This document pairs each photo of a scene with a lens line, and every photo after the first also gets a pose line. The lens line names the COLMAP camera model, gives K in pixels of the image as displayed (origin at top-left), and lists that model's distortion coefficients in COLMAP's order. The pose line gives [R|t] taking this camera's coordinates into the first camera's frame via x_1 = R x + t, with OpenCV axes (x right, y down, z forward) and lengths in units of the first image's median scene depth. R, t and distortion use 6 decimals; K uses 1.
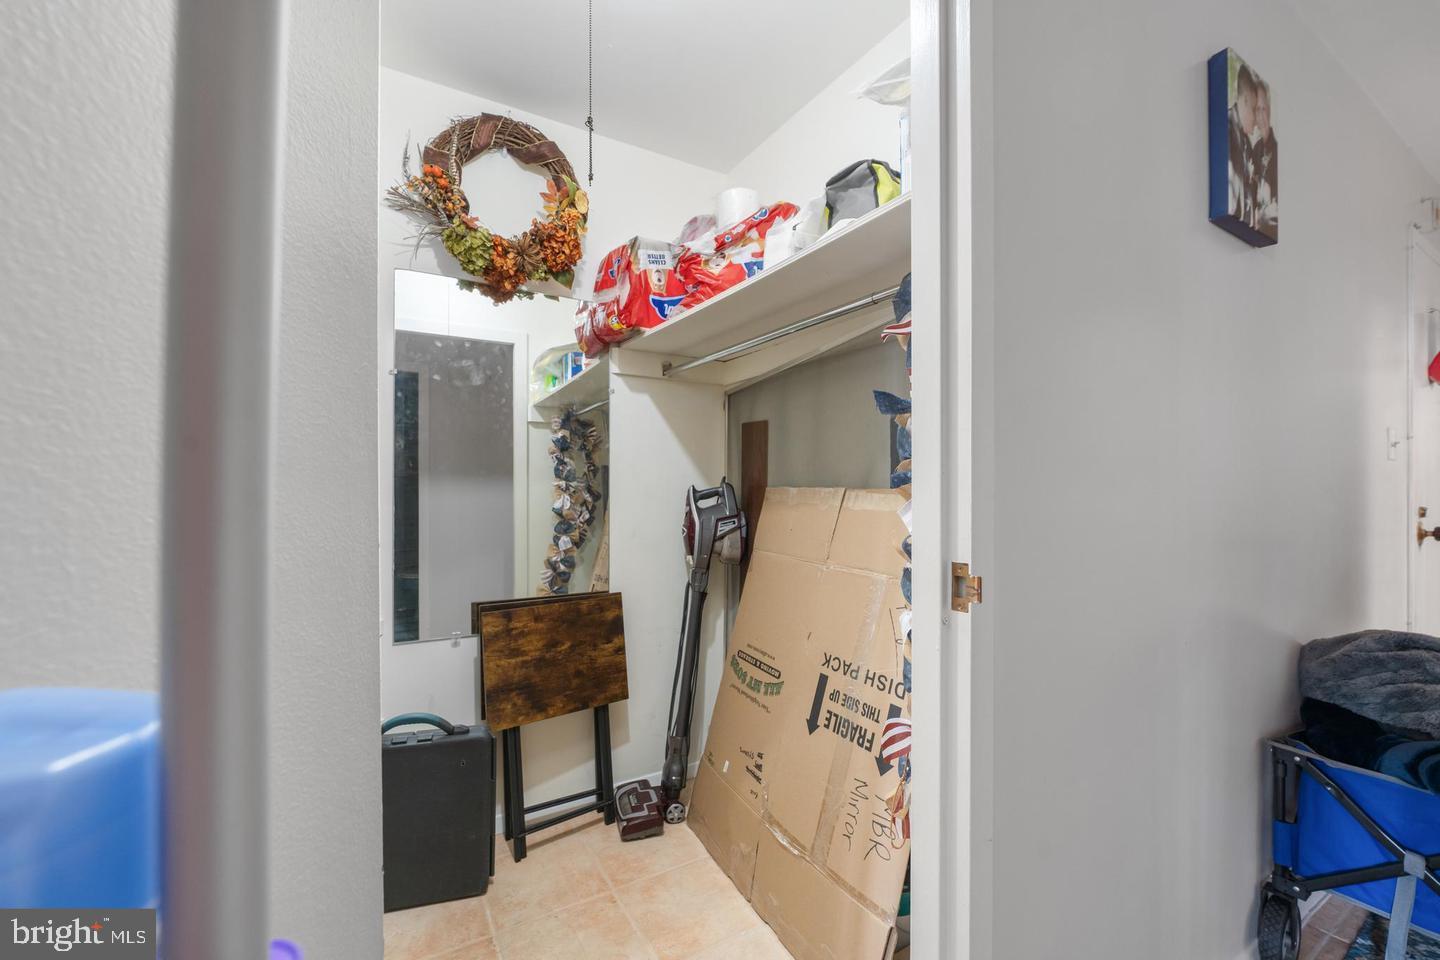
lens RADIAL K [[588.1, 0, 720.0], [0, 588.1, 480.0], [0, 0, 1]] dist [-0.000764, -0.000064]
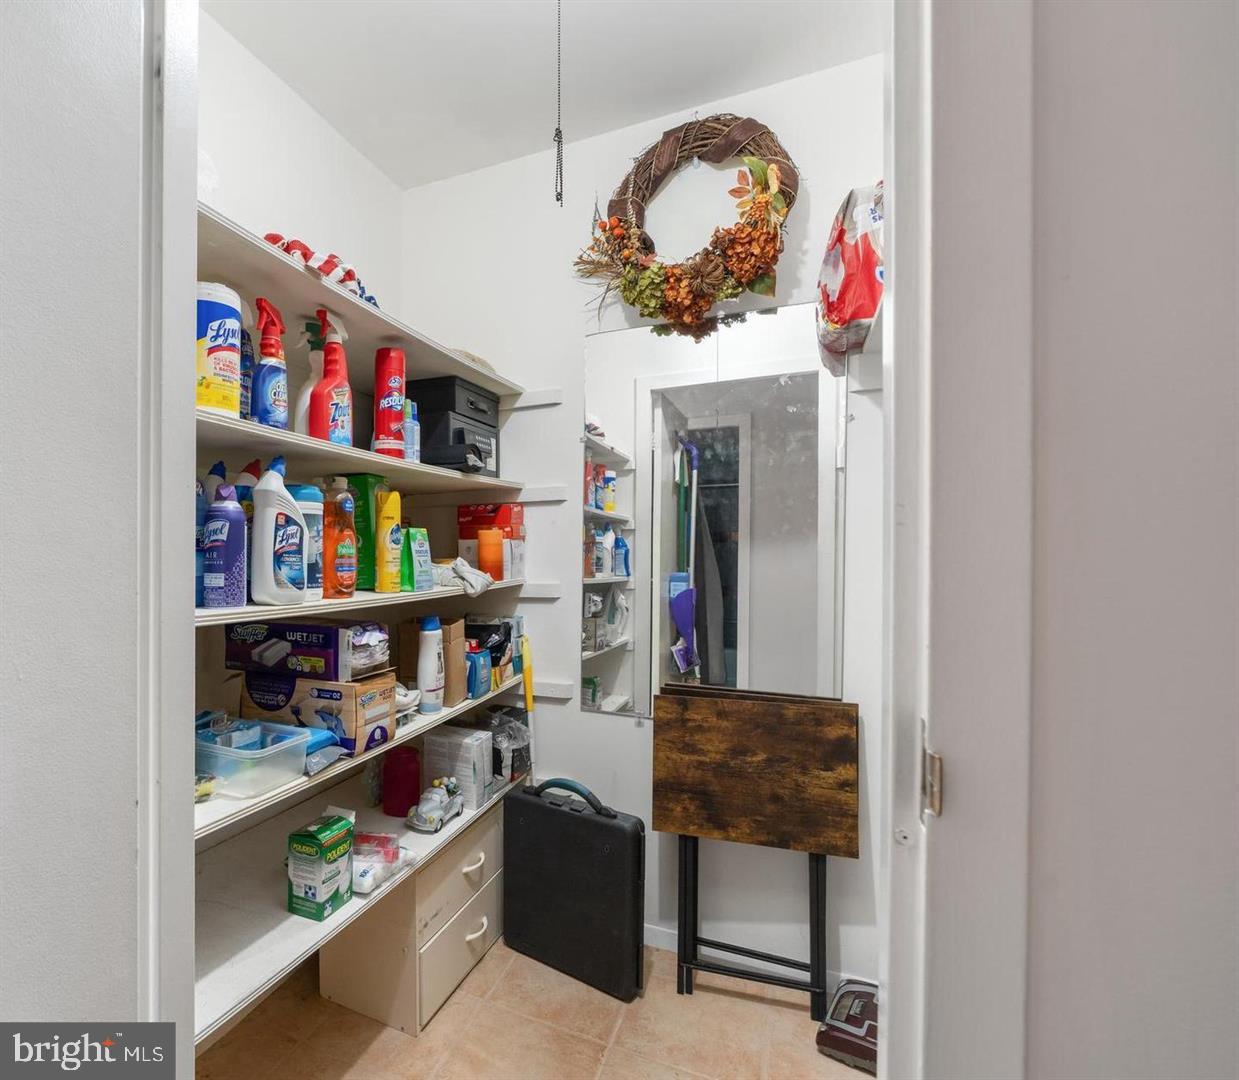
lens RADIAL K [[765.5, 0, 619.5], [0, 765.5, 540.0], [0, 0, 1]] dist [0.001123, -0.001593]
pose [[0.520782, -0.013974, -0.853575, 0.527736], [0.012809, 0.999881, -0.008554, 0.000603], [0.853594, -0.006478, 0.520899, 0.326988]]
